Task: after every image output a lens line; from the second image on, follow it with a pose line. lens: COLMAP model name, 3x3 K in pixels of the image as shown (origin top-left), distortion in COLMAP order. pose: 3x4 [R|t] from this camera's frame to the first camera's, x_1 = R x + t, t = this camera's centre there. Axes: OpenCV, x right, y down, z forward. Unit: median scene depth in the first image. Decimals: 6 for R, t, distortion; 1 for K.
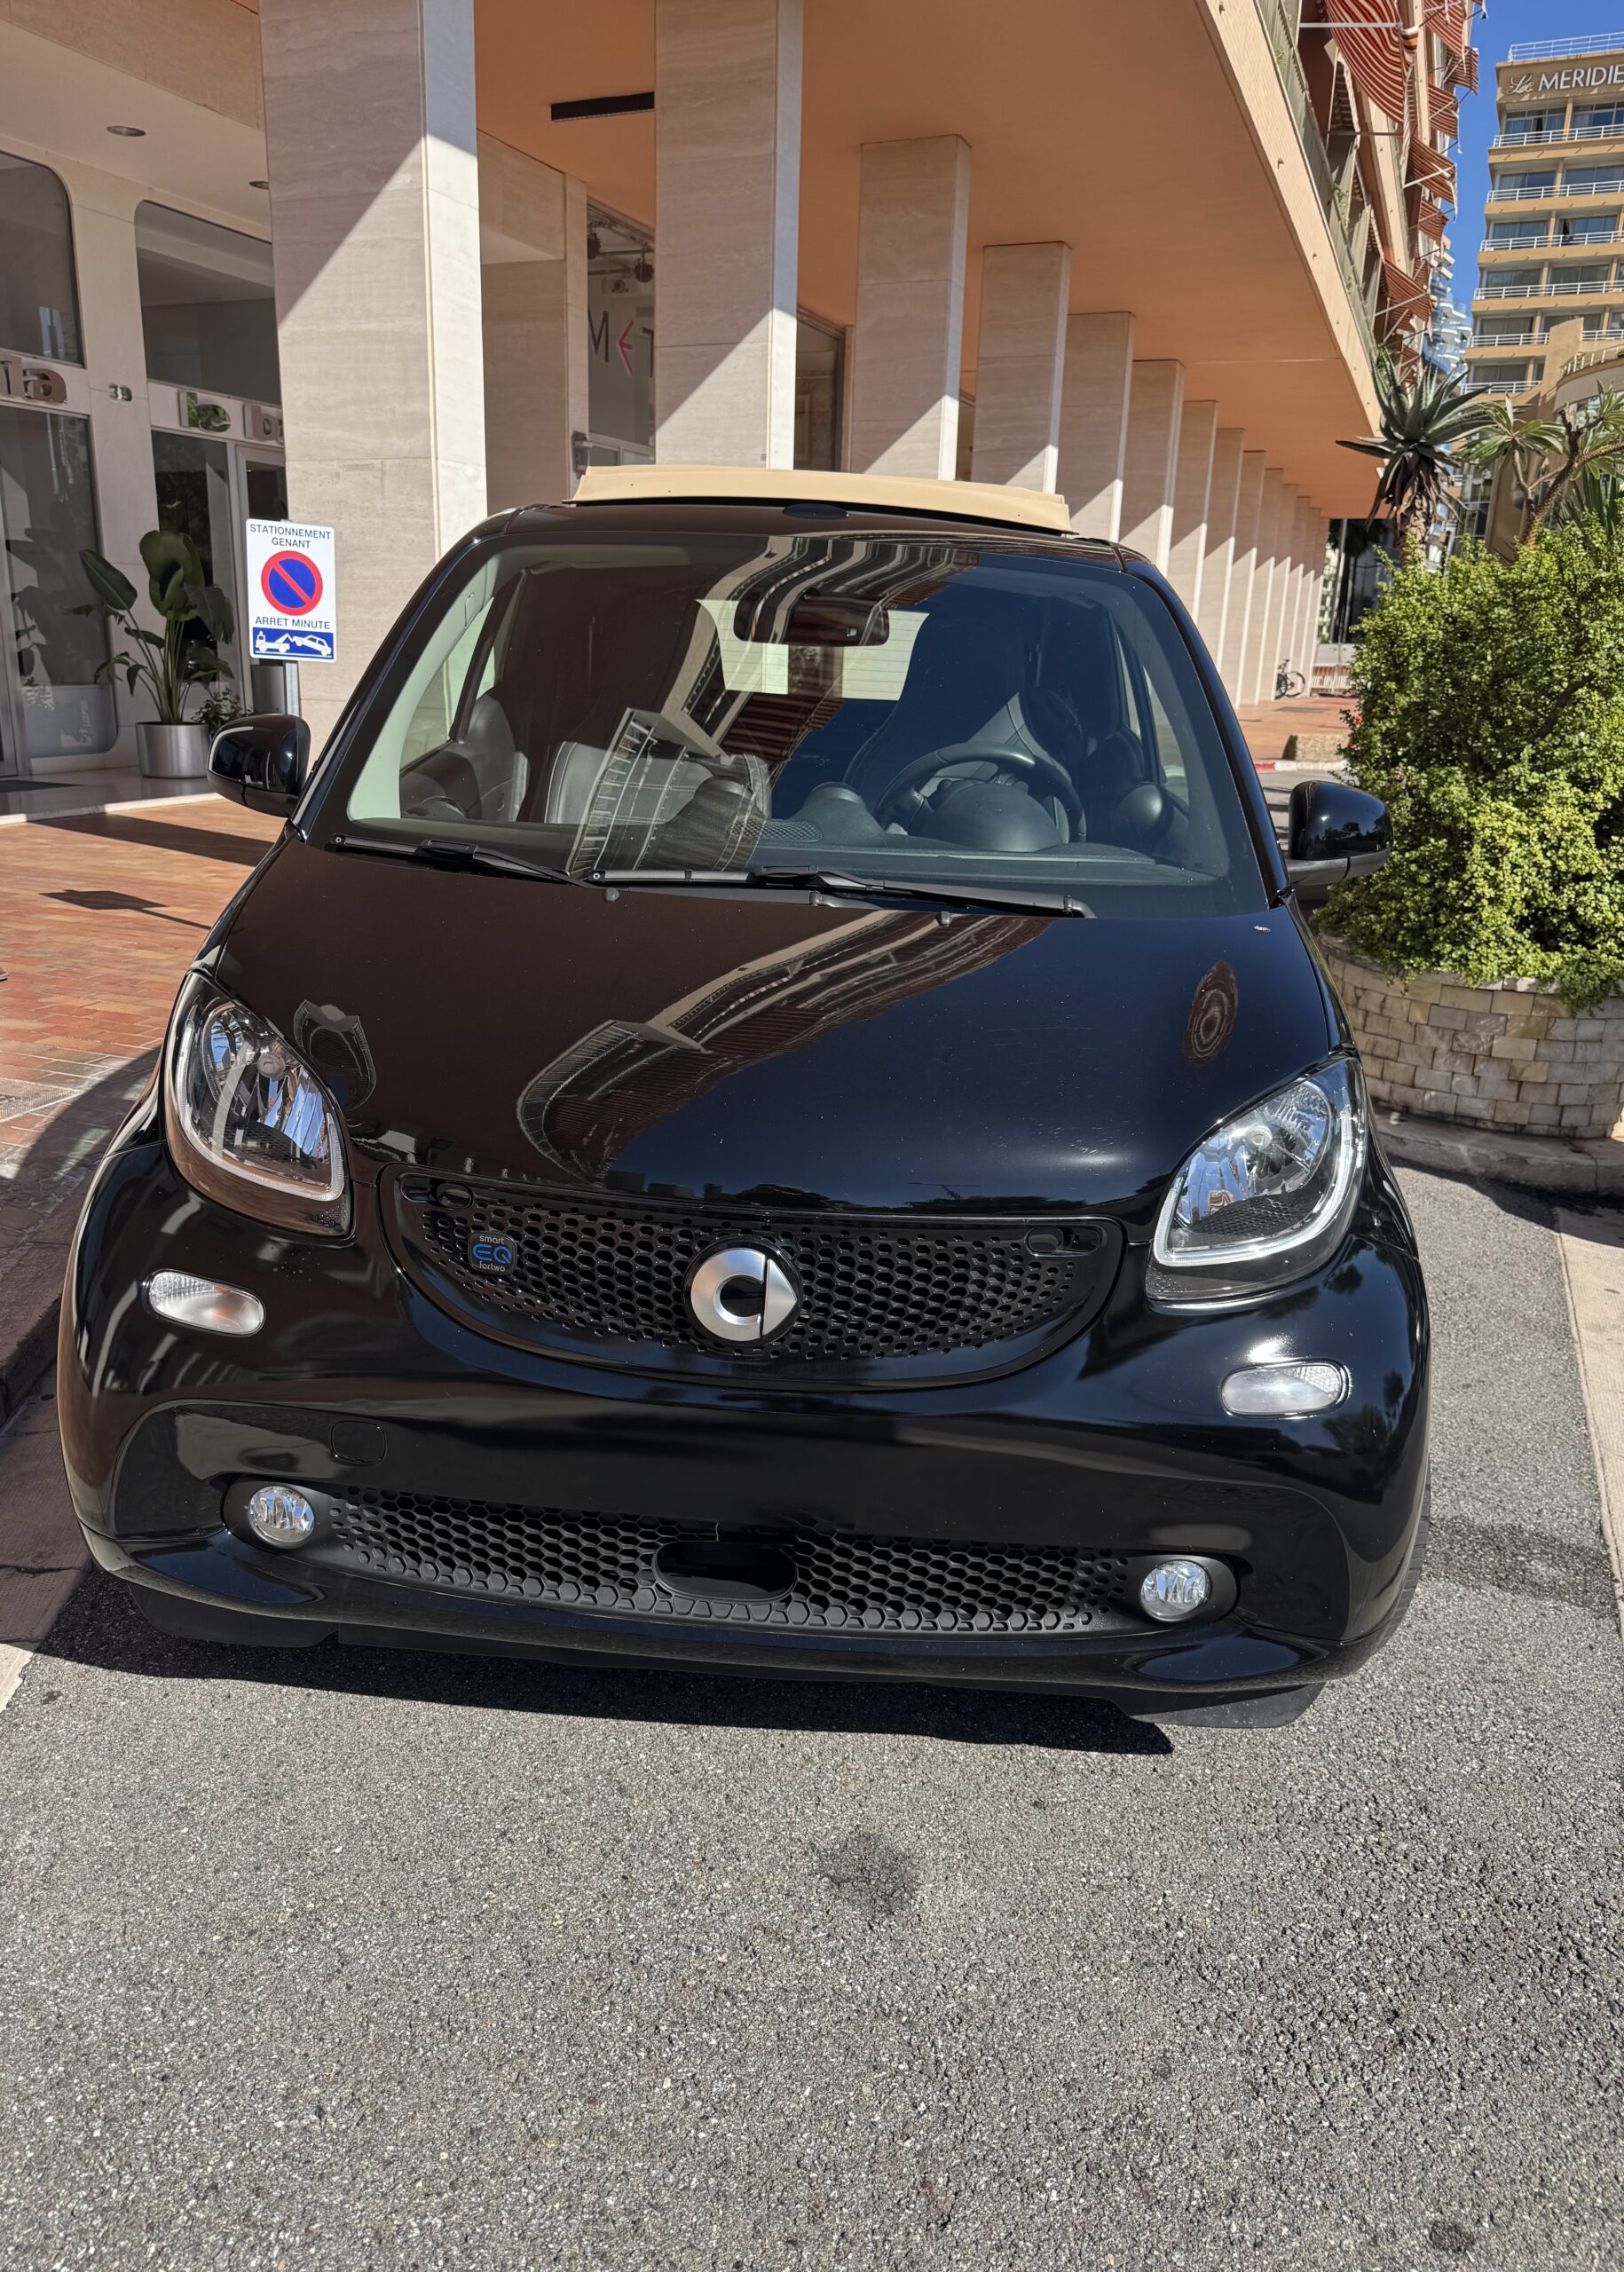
lens RADIAL K [[1600.7, 0, 794.8], [0, 1600.7, 1146.5], [0, 0, 1]] dist [0.004247, -0.007226]
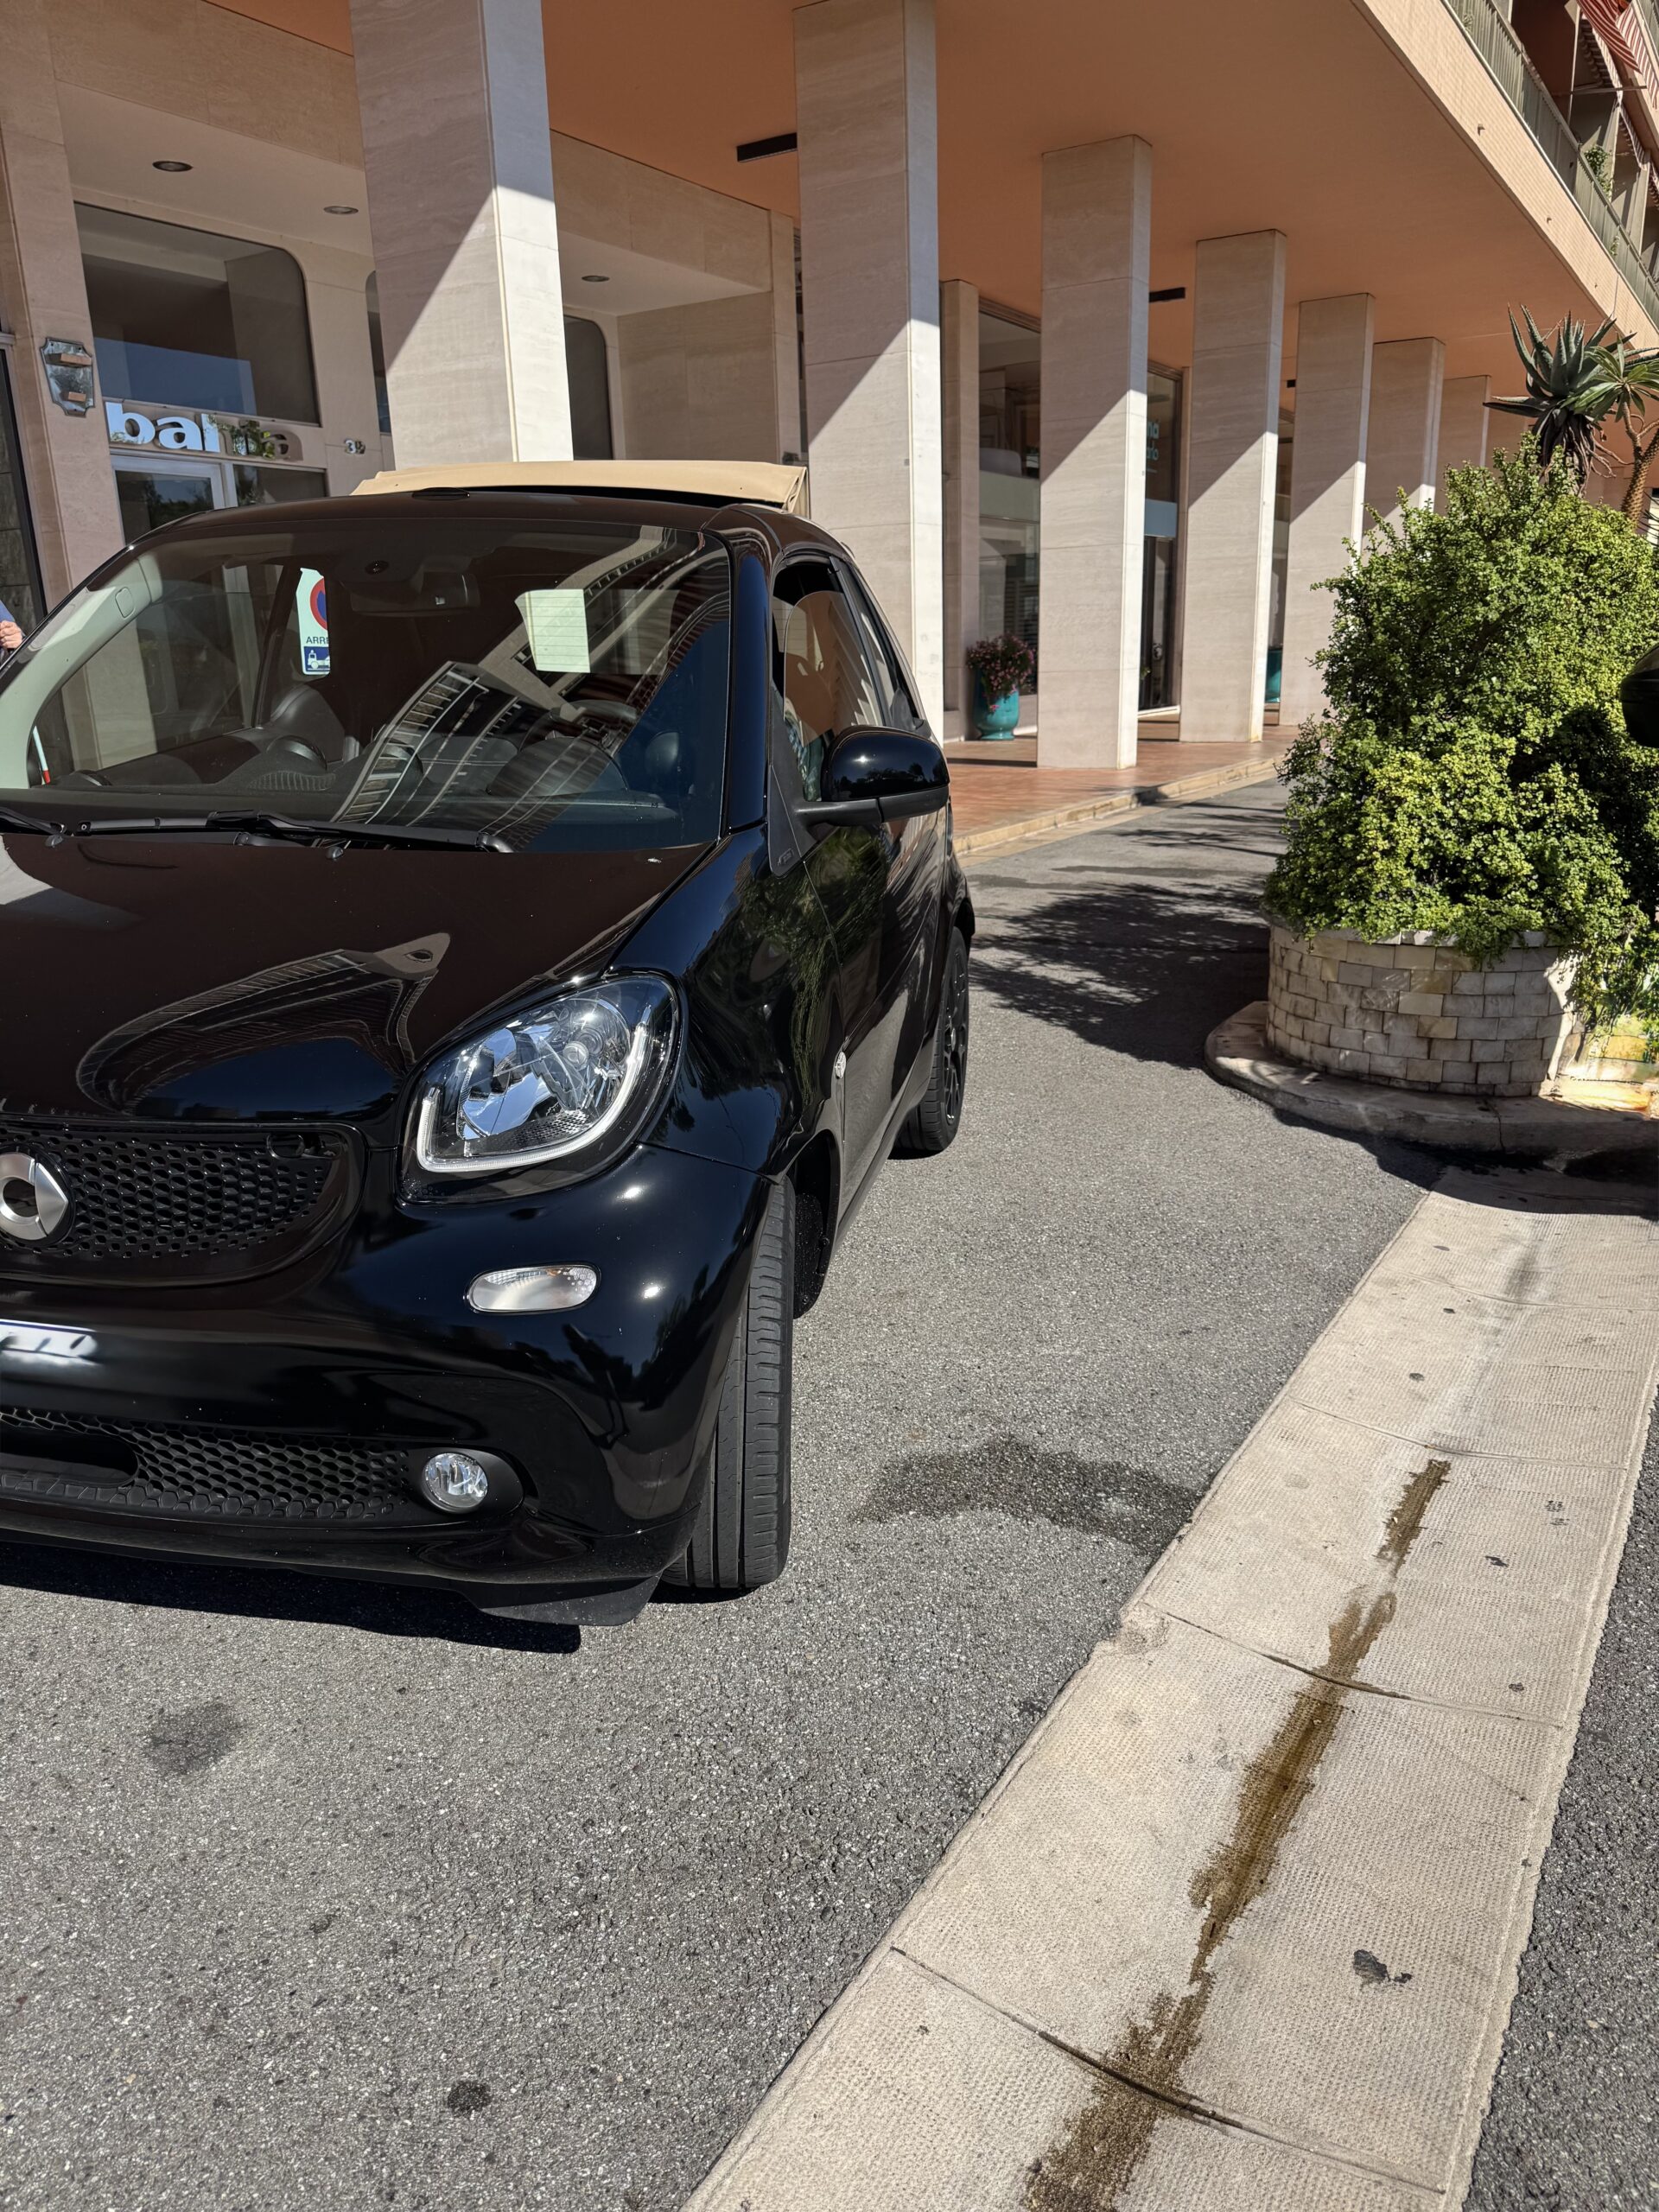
lens RADIAL K [[1564.7, 0, 824.9], [0, 1564.7, 1115.0], [0, 0, 1]] dist [0.000744, -0.010559]
pose [[0.987912, -0.006965, -0.154862, 0.236052], [0.004422, 0.999850, -0.016759, 0.020094], [0.154955, 0.015871, 0.987794, 0.007141]]
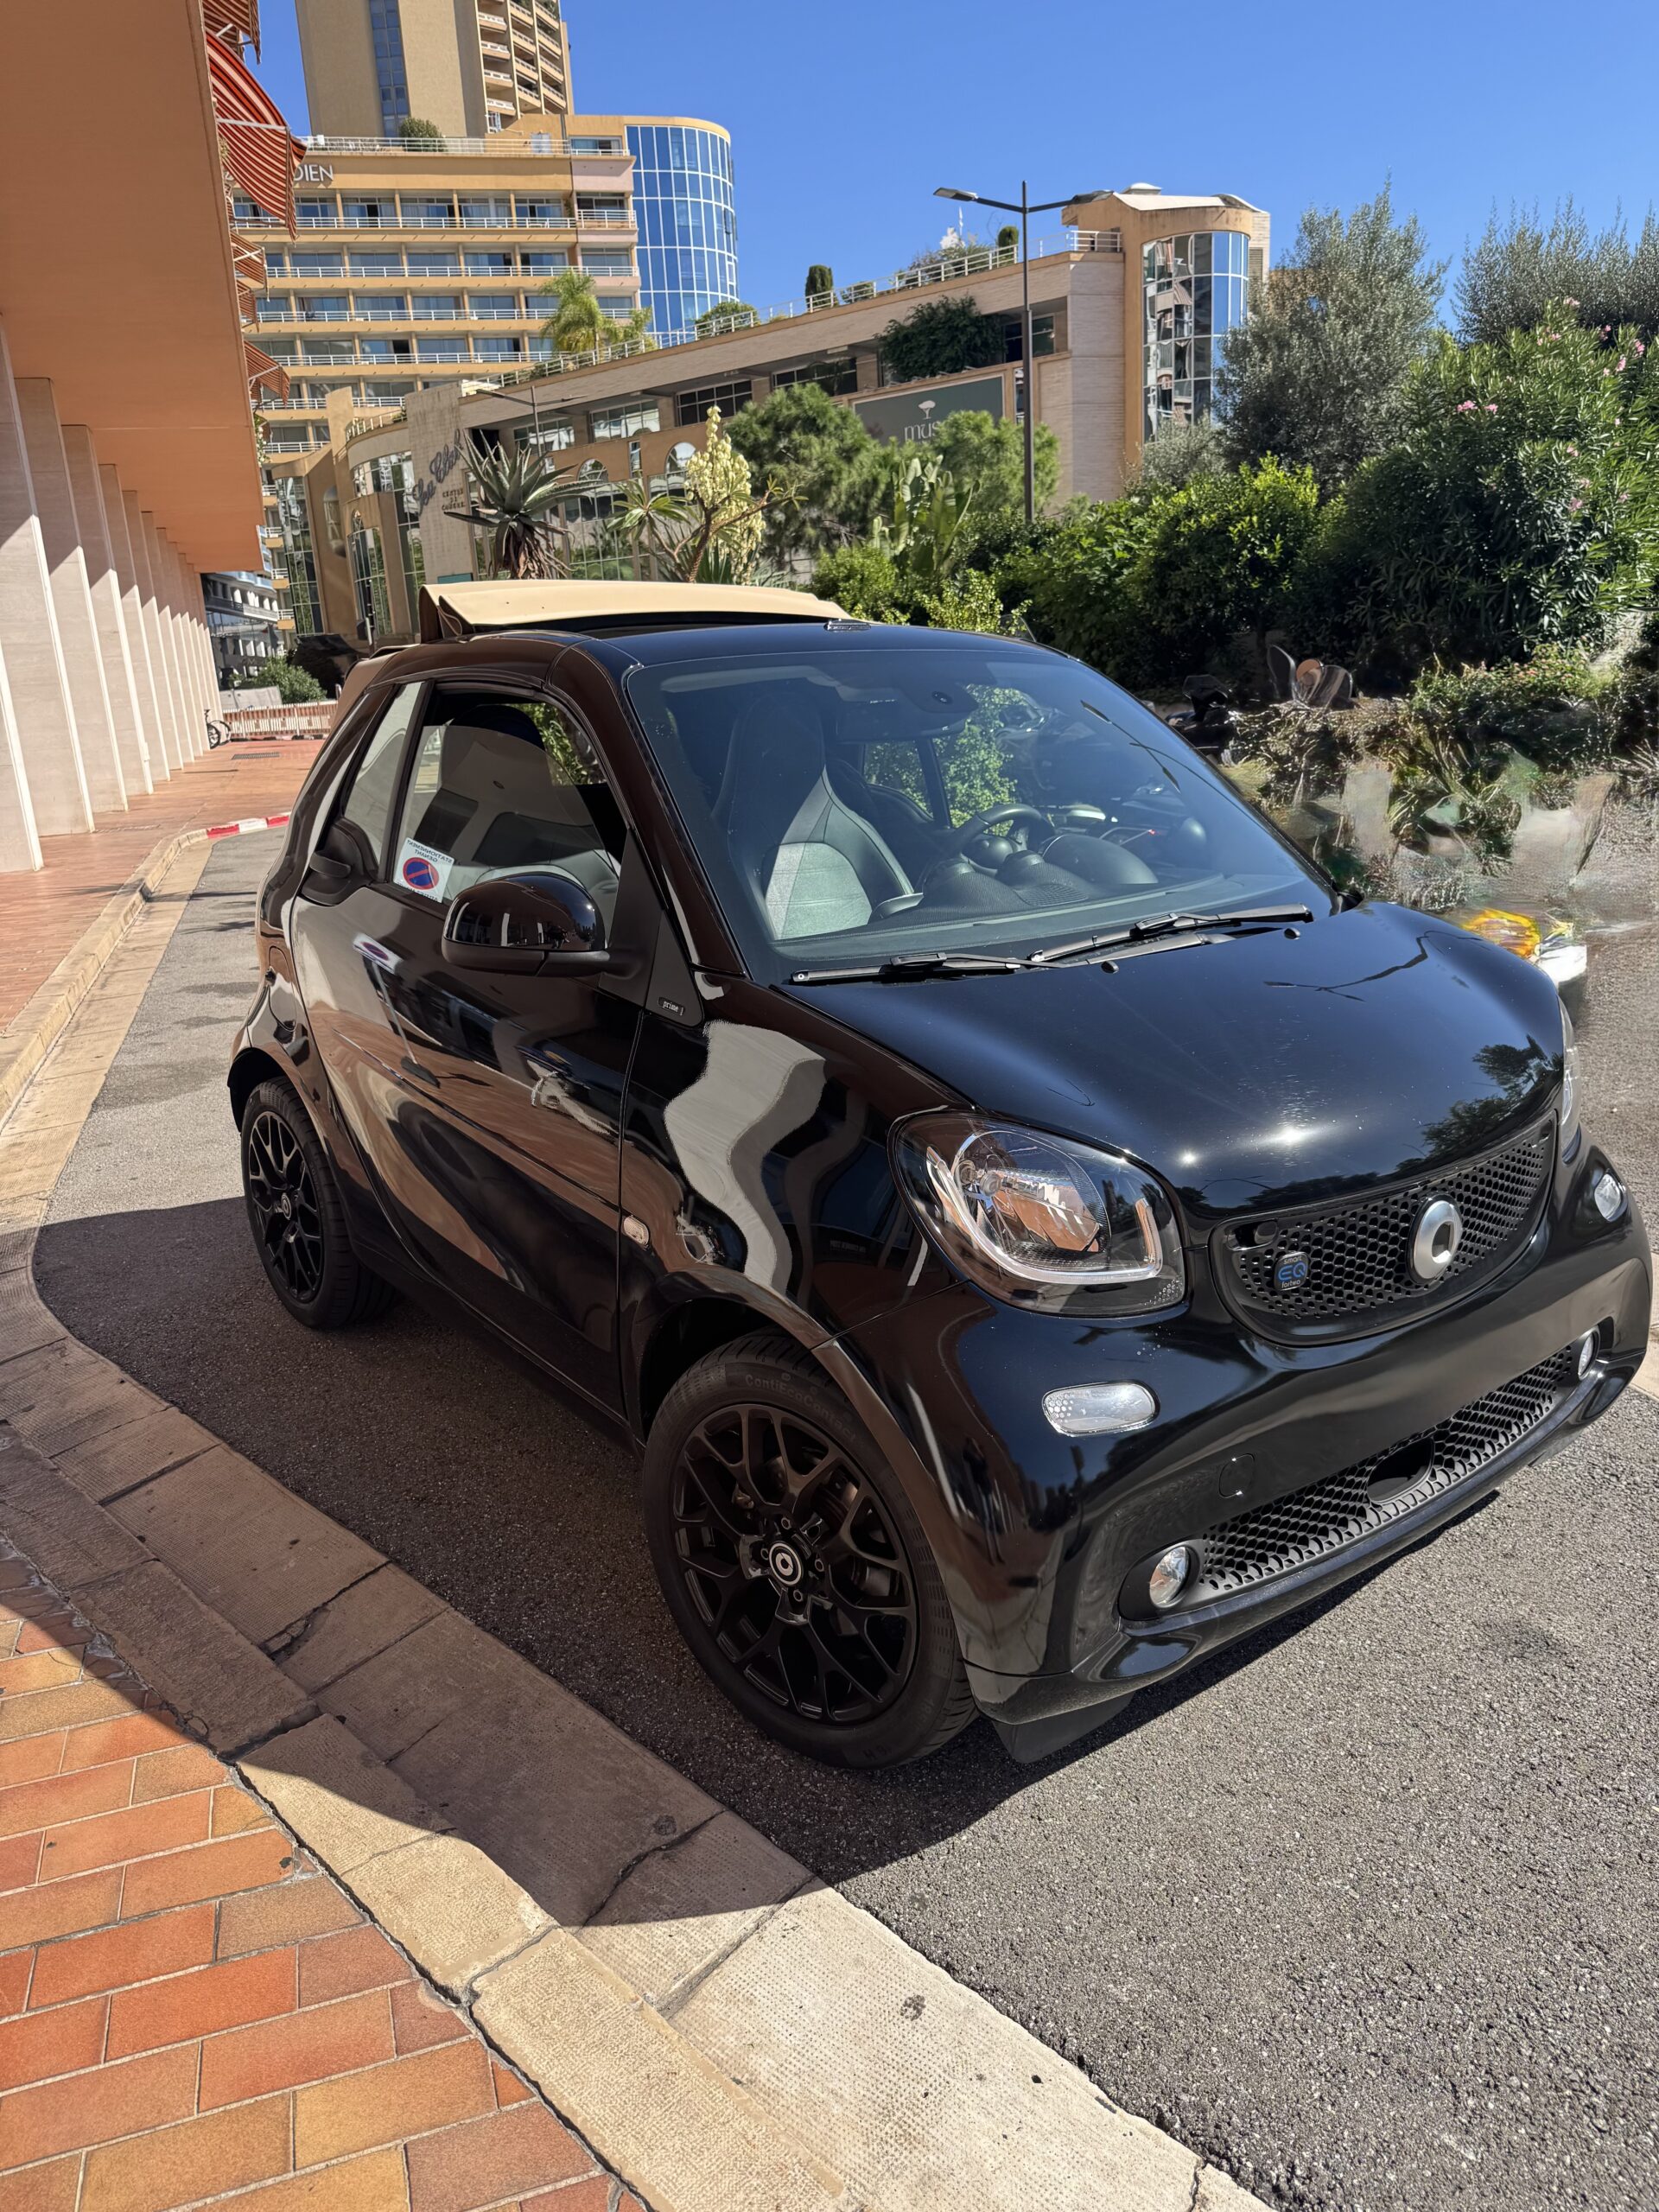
lens RADIAL K [[1564.7, 0, 812.5], [0, 1564.7, 1094.7], [0, 0, 1]] dist [0.000744, -0.010559]
pose [[0.757544, -0.237728, 0.607958, -0.399911], [0.266115, 0.962894, 0.044925, -0.072331], [-0.596079, 0.127754, 0.792697, 0.100436]]
